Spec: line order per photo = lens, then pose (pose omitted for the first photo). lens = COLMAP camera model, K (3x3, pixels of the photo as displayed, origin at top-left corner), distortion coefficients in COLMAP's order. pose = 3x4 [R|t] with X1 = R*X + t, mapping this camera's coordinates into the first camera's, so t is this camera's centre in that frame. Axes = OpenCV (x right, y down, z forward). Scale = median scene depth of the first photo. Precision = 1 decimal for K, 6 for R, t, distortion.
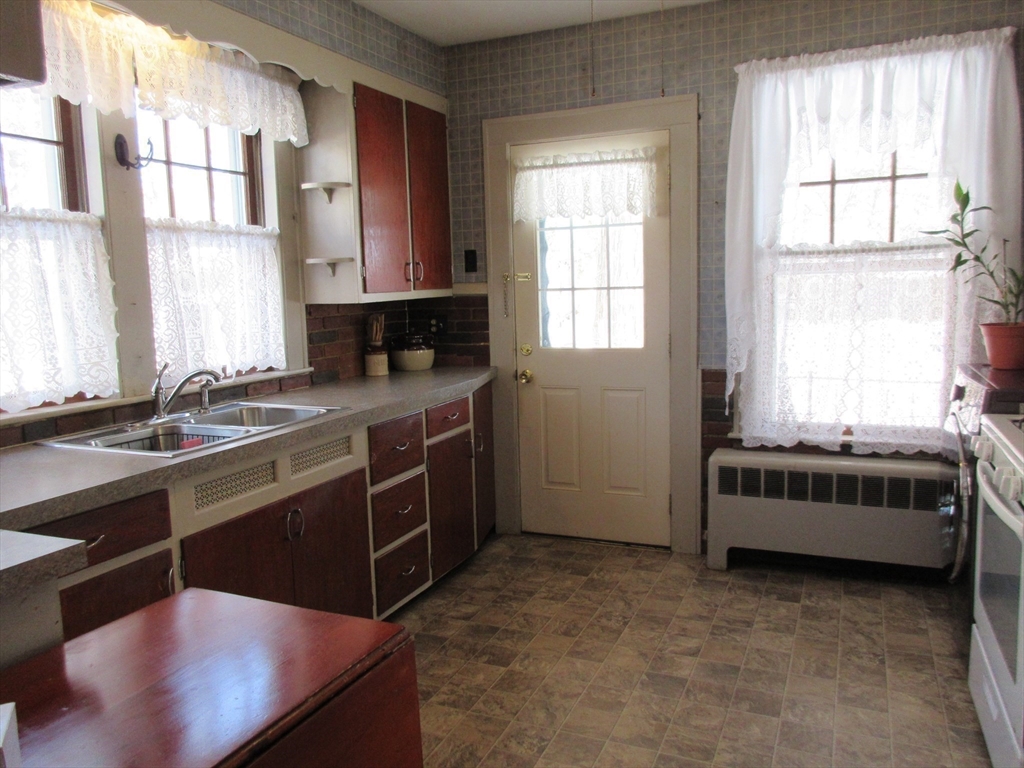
lens RADIAL K [[789.3, 0, 512.0], [0, 789.3, 384.0], [0, 0, 1]] dist [-0.002329, 0.001206]
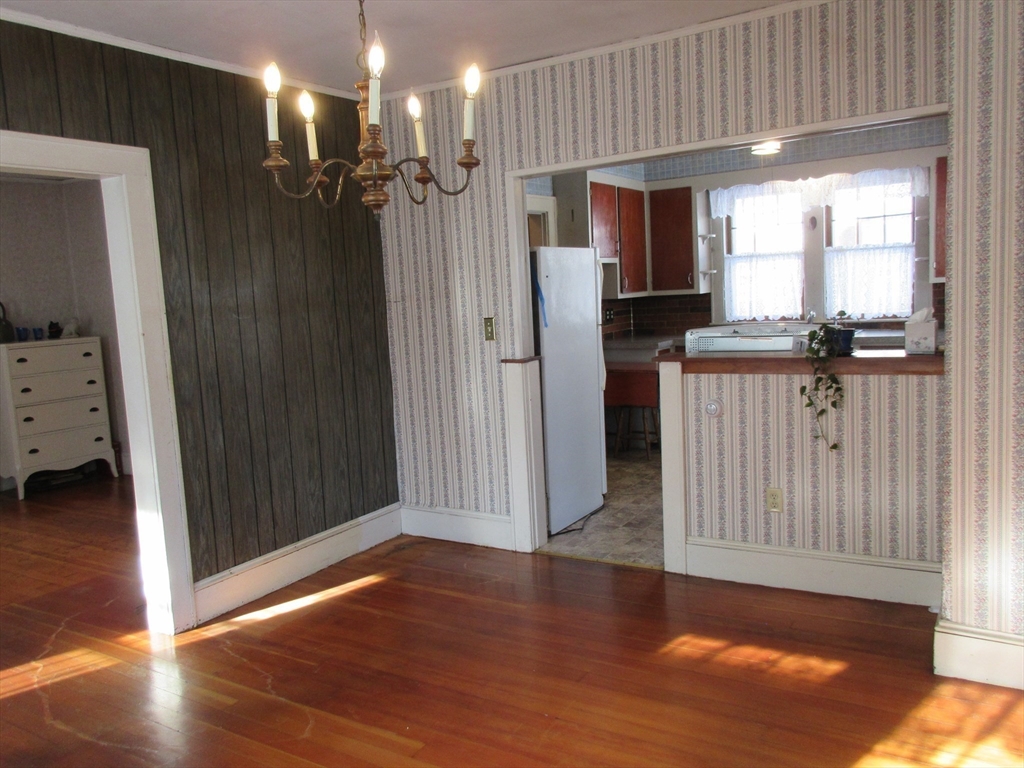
lens RADIAL K [[799.7, 0, 511.6], [0, 799.7, 395.6], [0, 0, 1]] dist [-0.002974, -0.002121]
pose [[-0.144242, 0.169282, -0.974955, 1.739190], [-0.065179, 0.981494, 0.180060, -0.118113], [0.987394, 0.089519, -0.130539, 0.338638]]
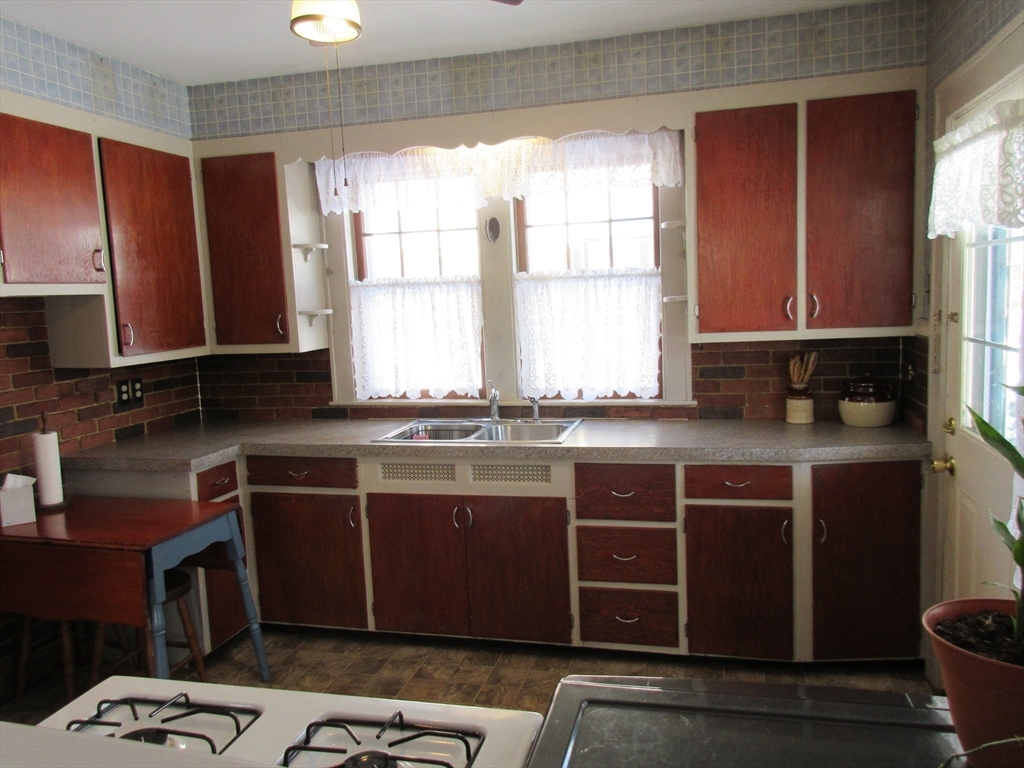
lens RADIAL K [[789.3, 0, 512.0], [0, 789.3, 384.0], [0, 0, 1]] dist [-0.002329, 0.001206]
pose [[0.155802, 0.137789, -0.978131, 0.733927], [-0.089877, 0.988093, 0.124876, -0.156455], [0.983691, 0.068456, 0.166331, 0.637408]]
